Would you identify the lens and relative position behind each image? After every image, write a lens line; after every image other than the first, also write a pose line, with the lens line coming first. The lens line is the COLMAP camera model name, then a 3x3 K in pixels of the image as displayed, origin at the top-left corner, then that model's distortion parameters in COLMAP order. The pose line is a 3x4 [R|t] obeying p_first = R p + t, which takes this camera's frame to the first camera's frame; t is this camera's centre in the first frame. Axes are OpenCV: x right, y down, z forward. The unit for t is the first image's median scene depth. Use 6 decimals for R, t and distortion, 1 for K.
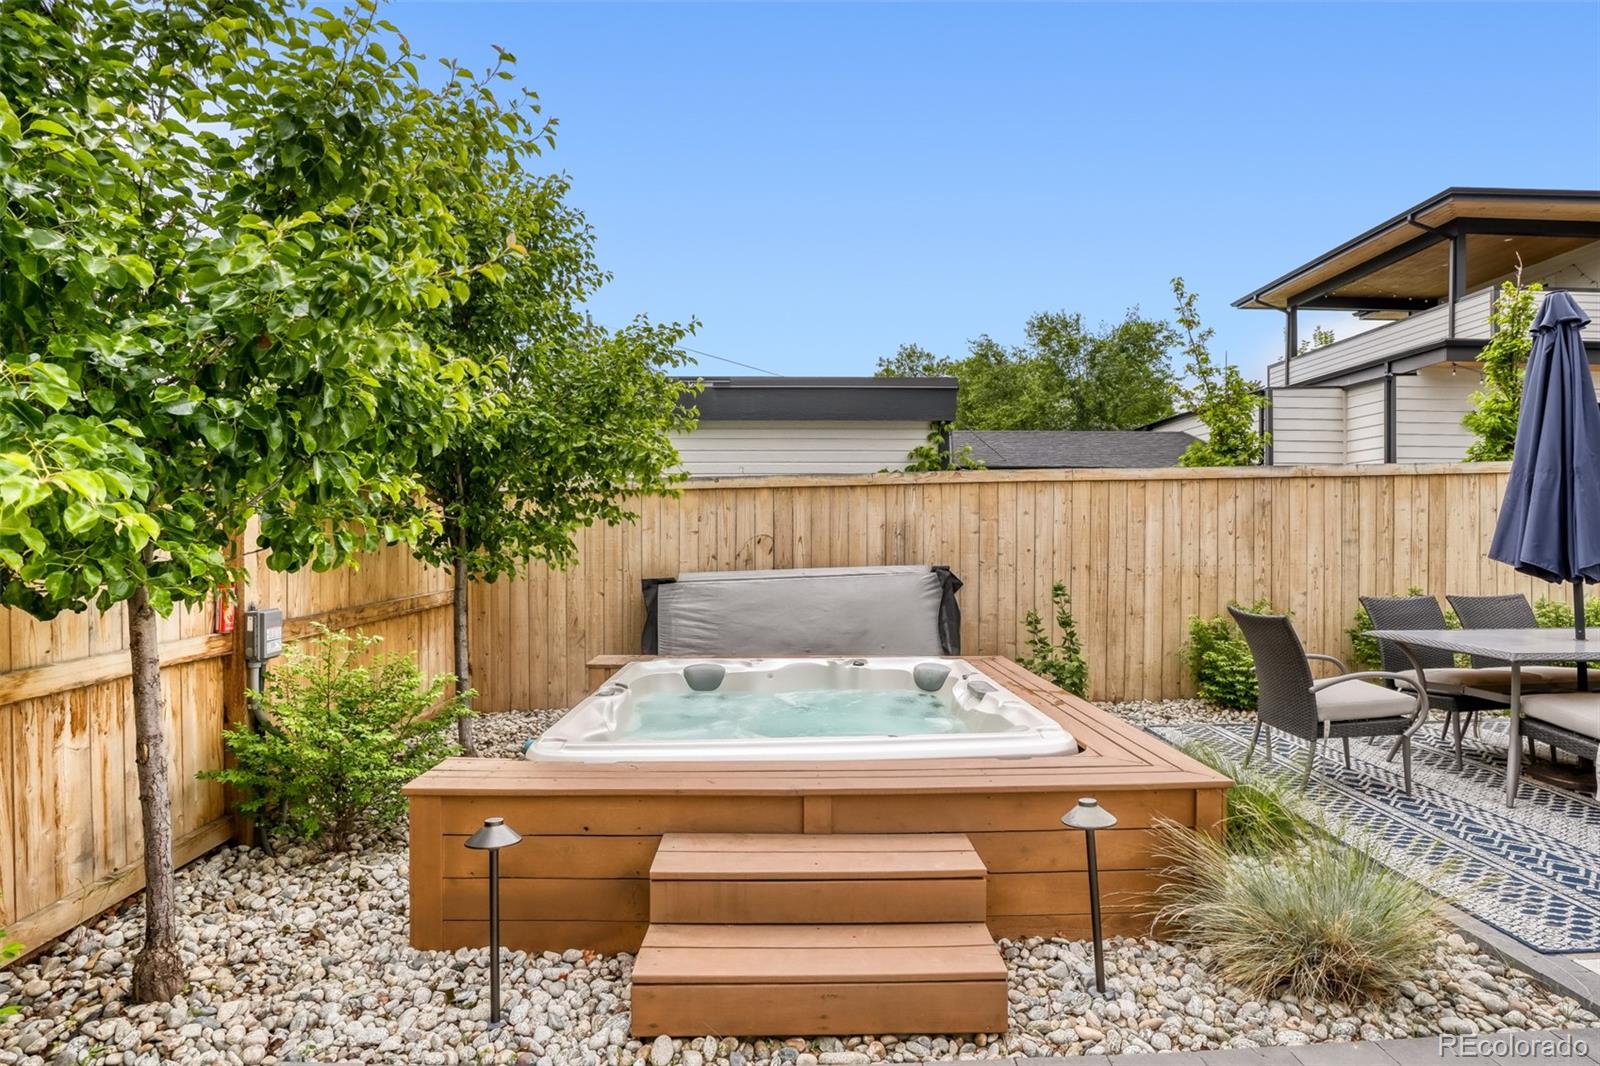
lens RADIAL K [[781.6, 0, 795.4], [0, 781.6, 523.4], [0, 0, 1]] dist [-0.033332, 0.000862]
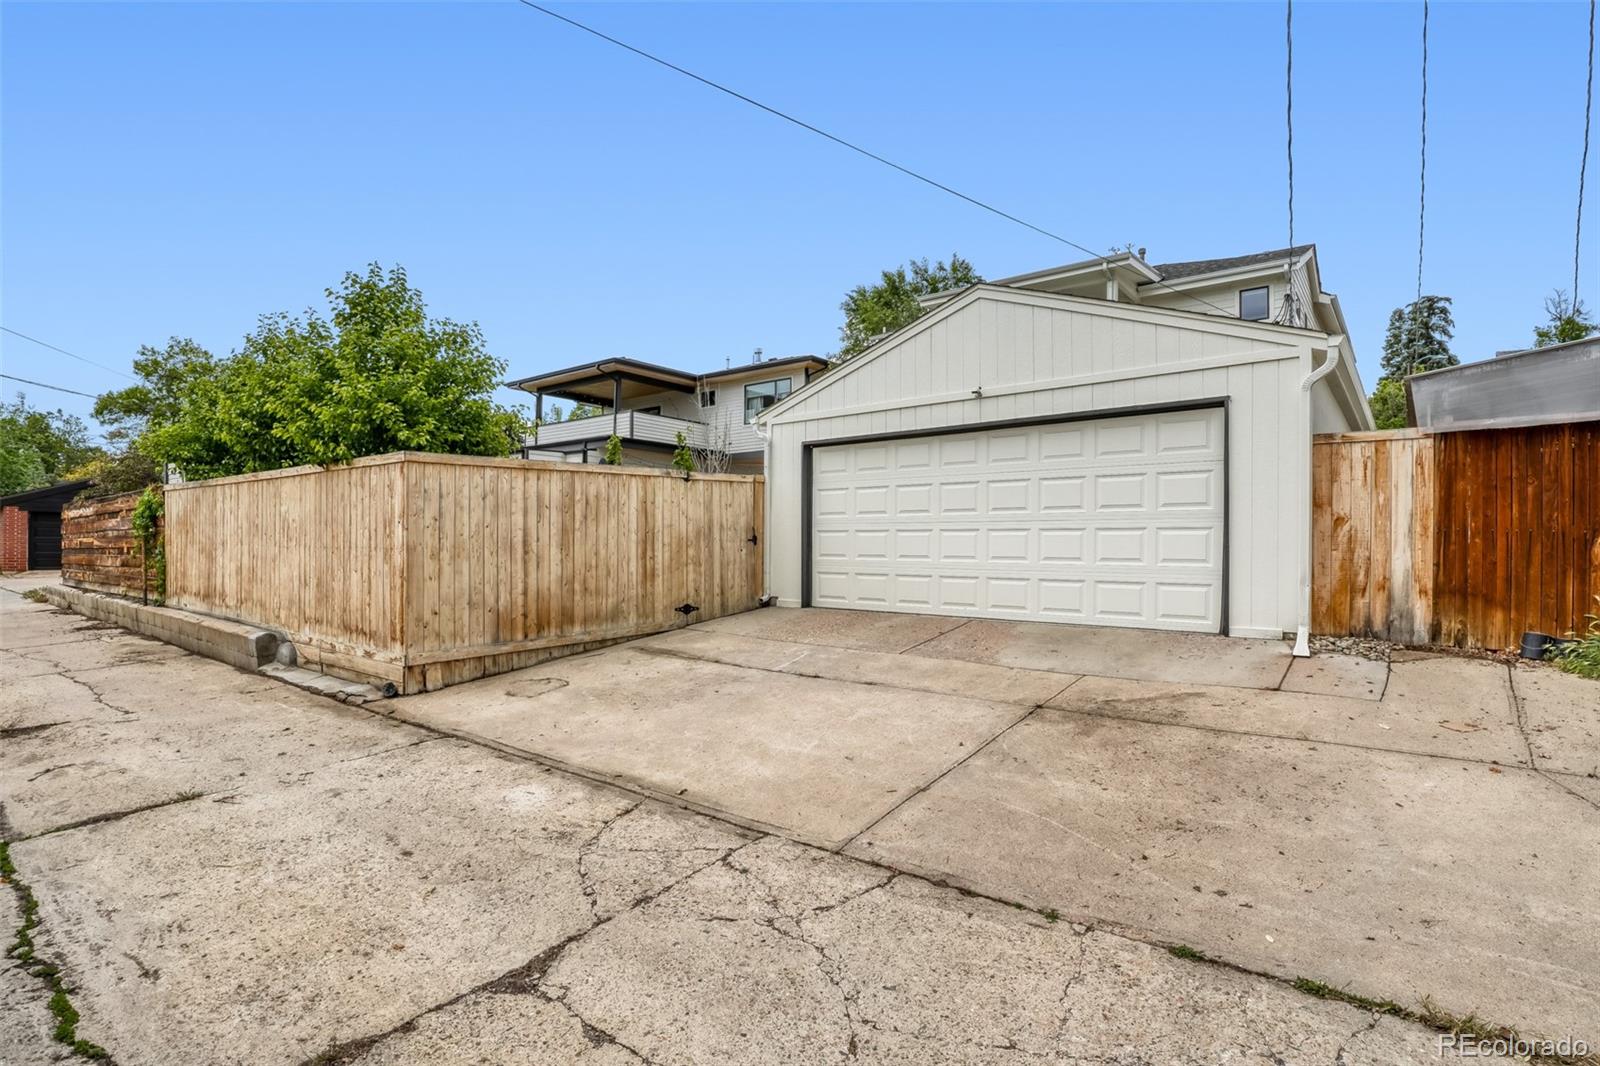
lens RADIAL K [[781.6, 0, 795.4], [0, 781.6, 523.4], [0, 0, 1]] dist [-0.033332, 0.000862]
pose [[0.627954, 0.007176, 0.778217, -0.290661], [-0.003514, 0.999973, -0.006385, 0.000795], [-0.778242, 0.001274, 0.627963, -0.451439]]
